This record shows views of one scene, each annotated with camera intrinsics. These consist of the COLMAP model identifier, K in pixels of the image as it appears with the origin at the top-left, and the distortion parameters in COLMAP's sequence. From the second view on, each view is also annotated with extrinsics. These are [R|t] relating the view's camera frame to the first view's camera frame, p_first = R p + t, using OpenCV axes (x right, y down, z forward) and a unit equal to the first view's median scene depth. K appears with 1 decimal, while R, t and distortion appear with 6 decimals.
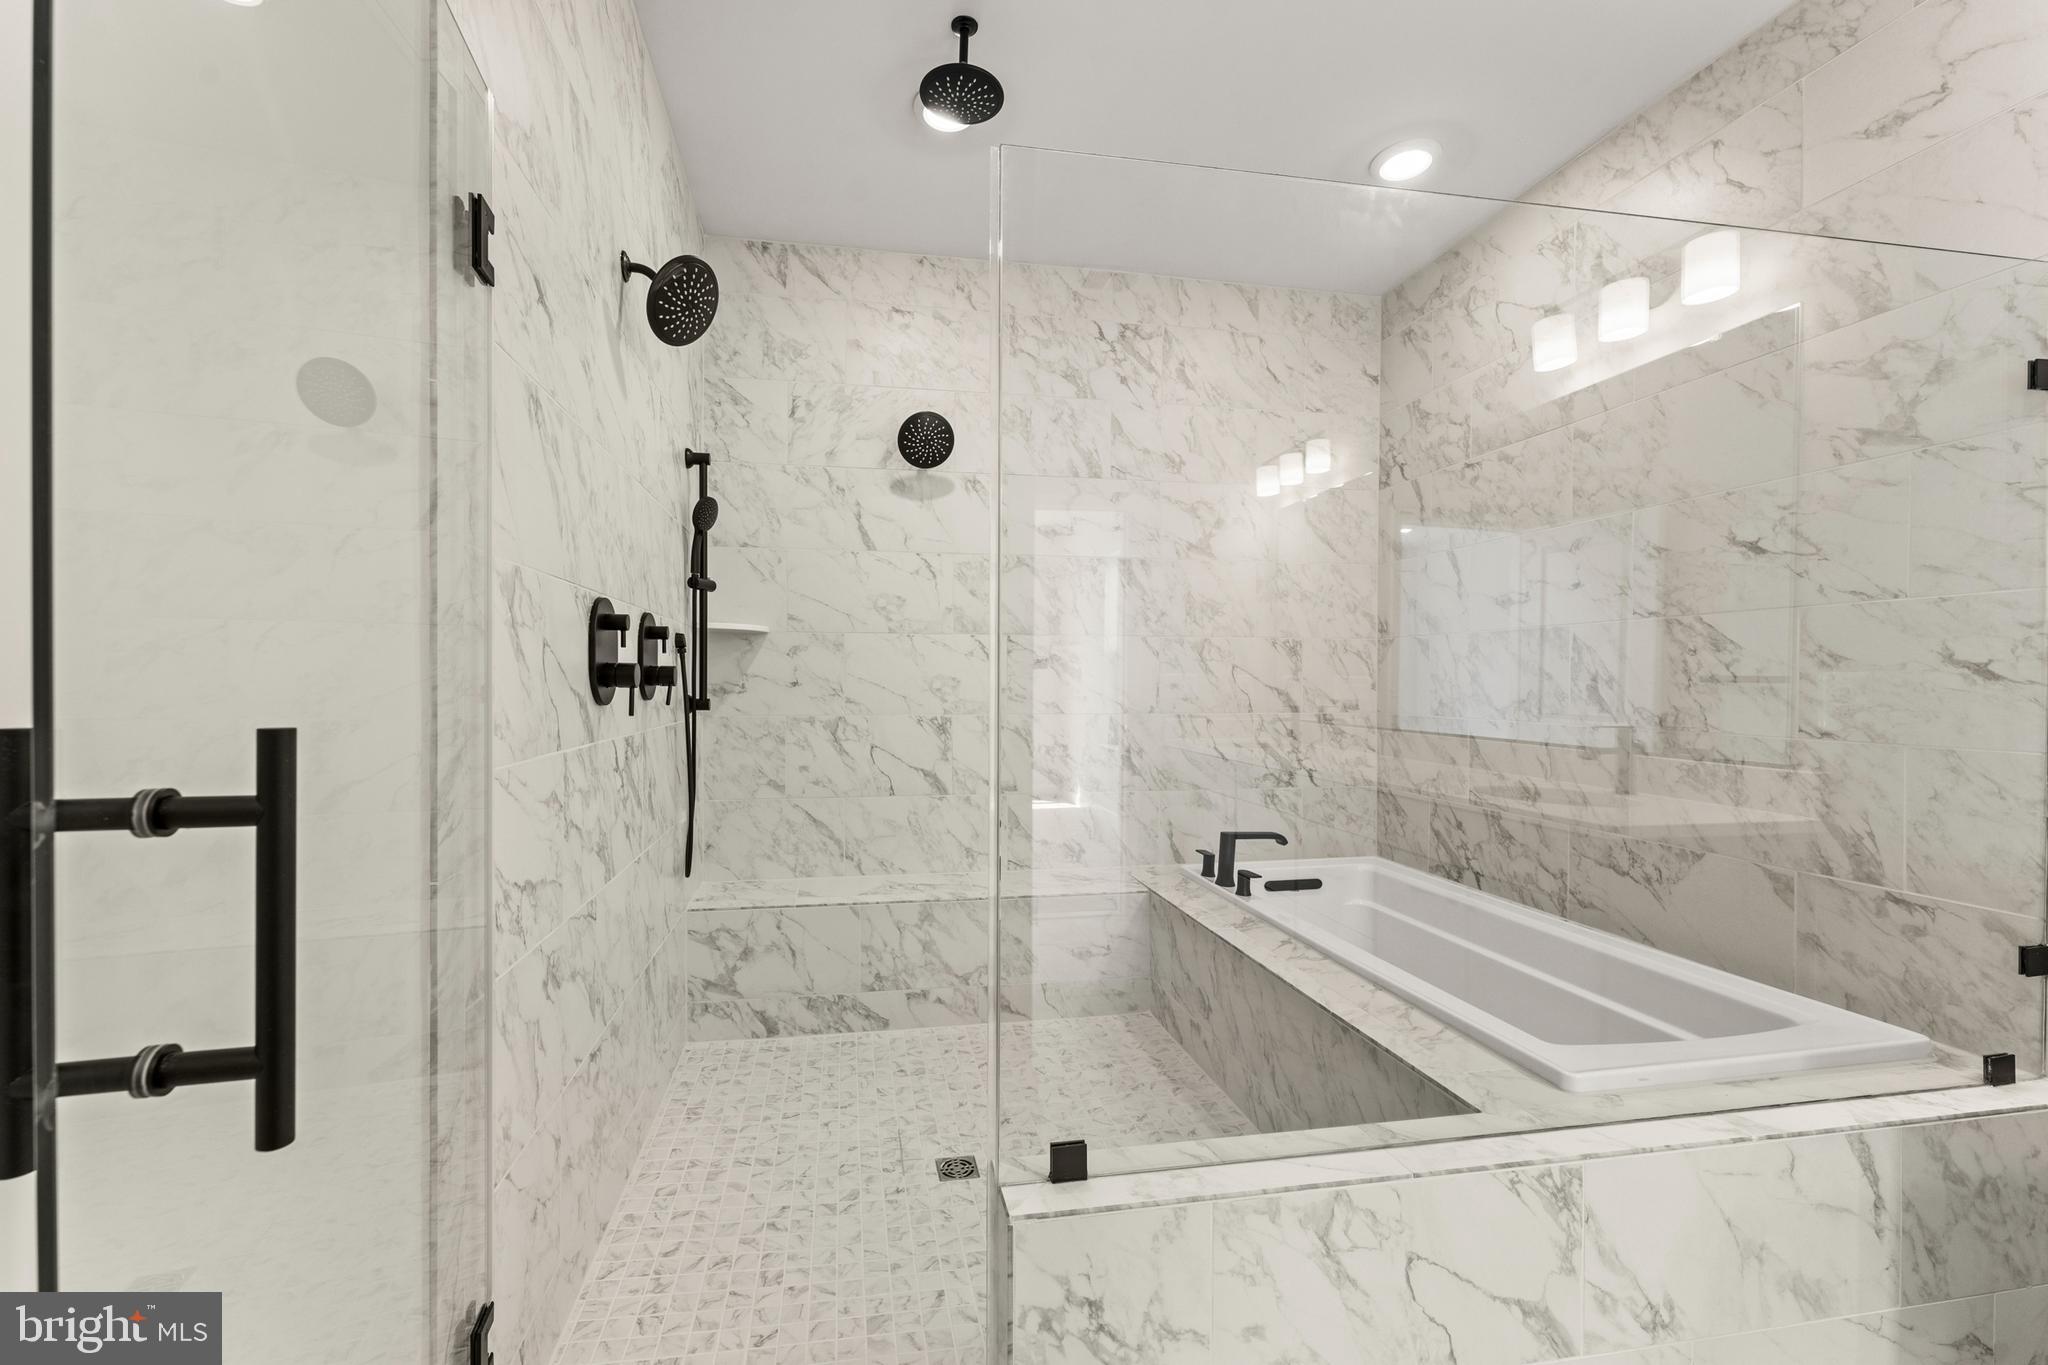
lens RADIAL K [[819.2, 0, 976.6], [0, 819.2, 687.9], [0, 0, 1]] dist [-0.002794, 0.002284]
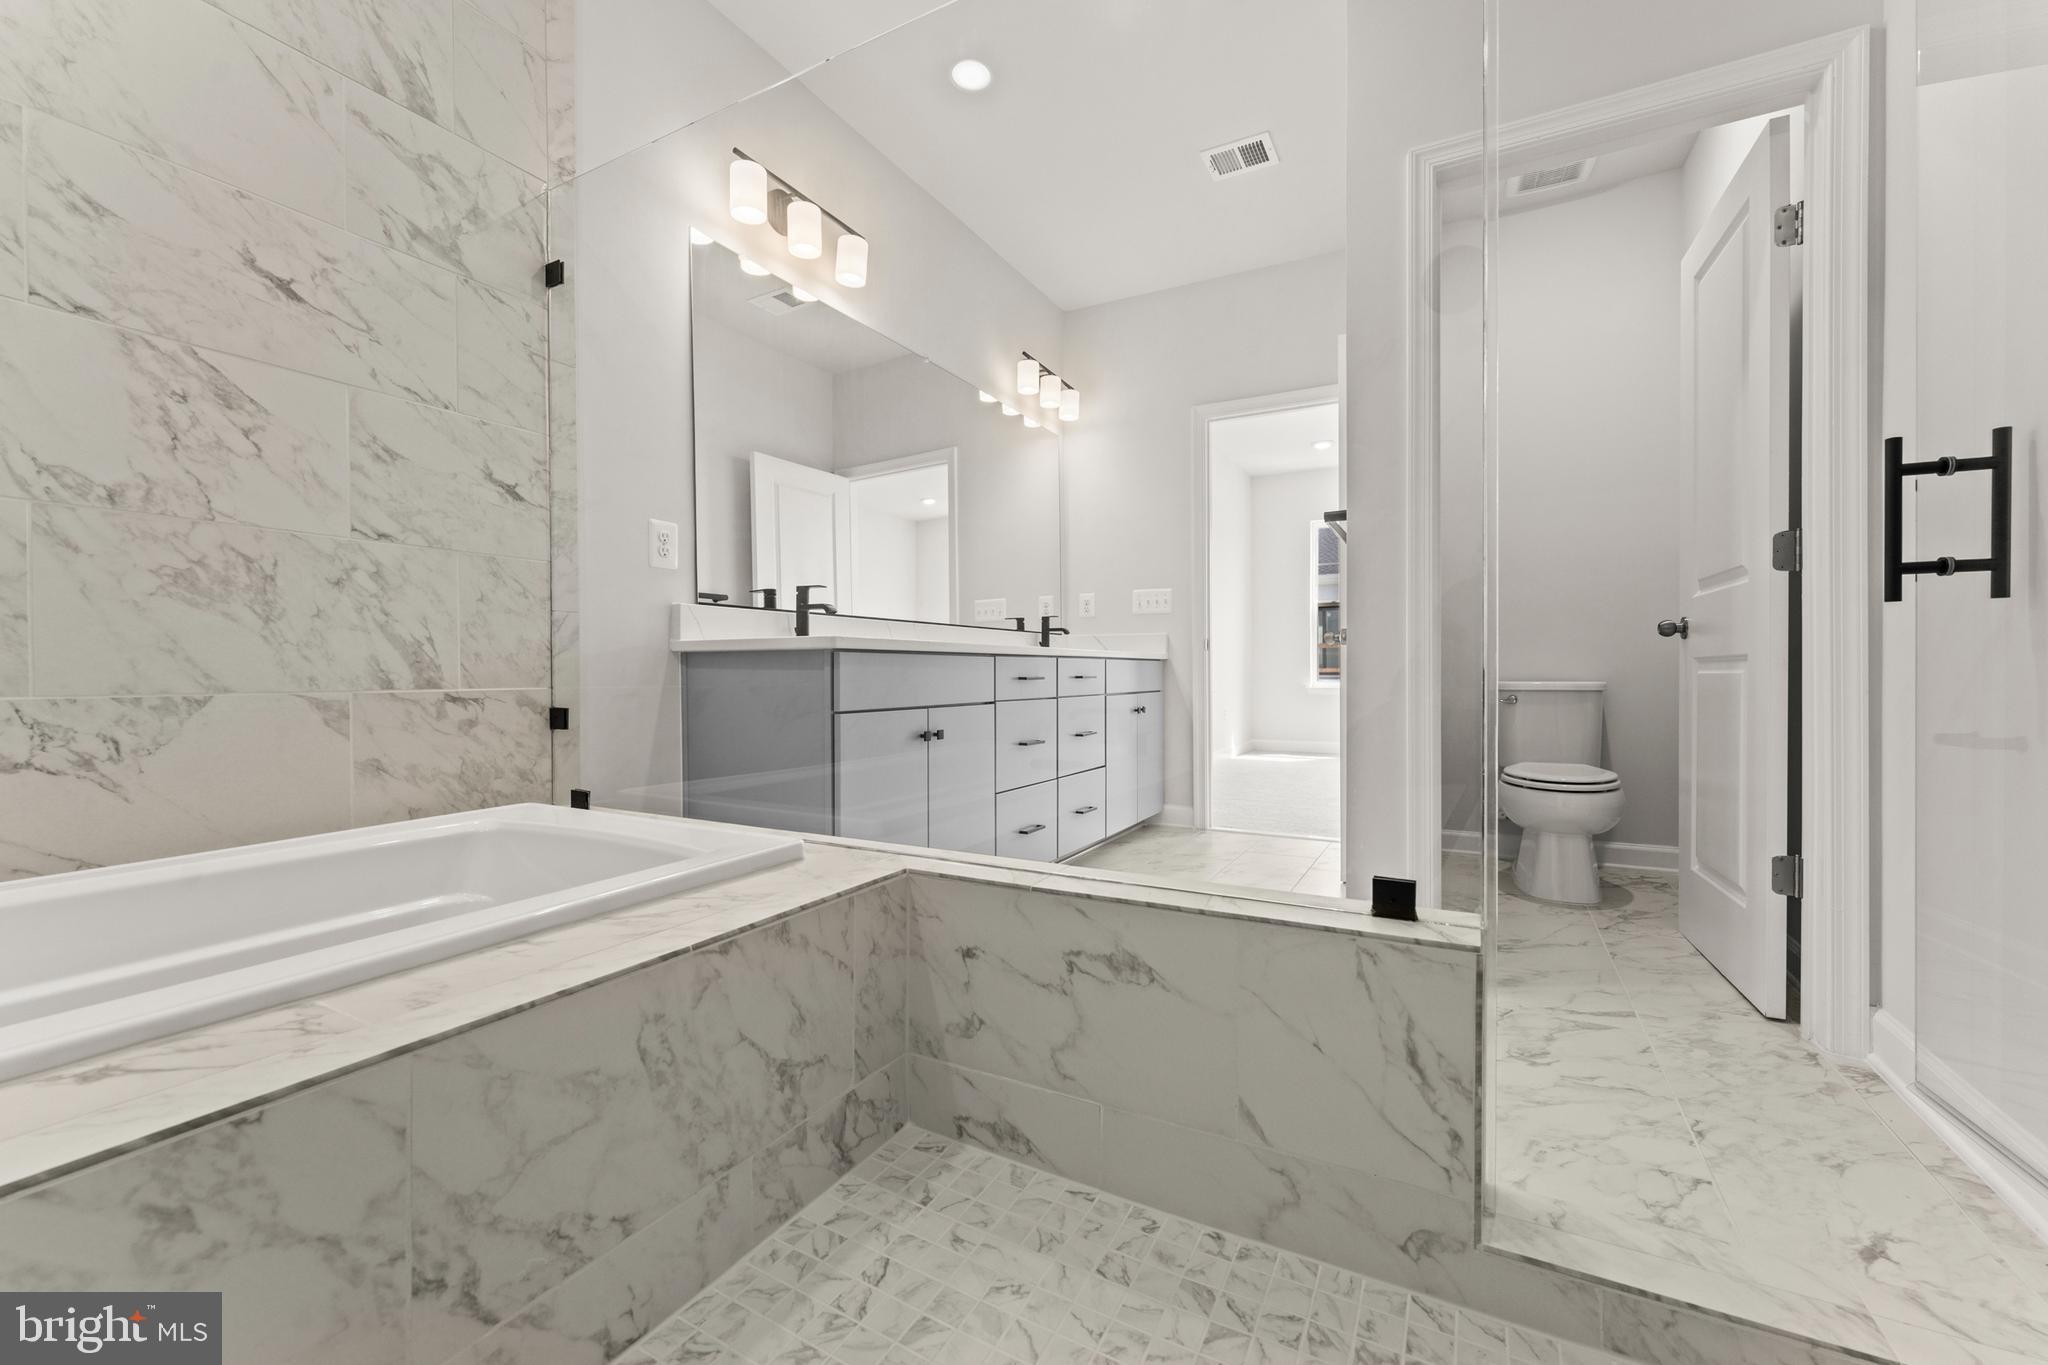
lens RADIAL K [[819.2, 0, 1012.4], [0, 819.2, 677.3], [0, 0, 1]] dist [-0.002794, 0.002284]
pose [[-0.783331, -0.006515, 0.621570, -0.048036], [0.002247, 0.999909, 0.013312, 0.122375], [-0.621600, 0.011824, -0.783245, 0.769246]]
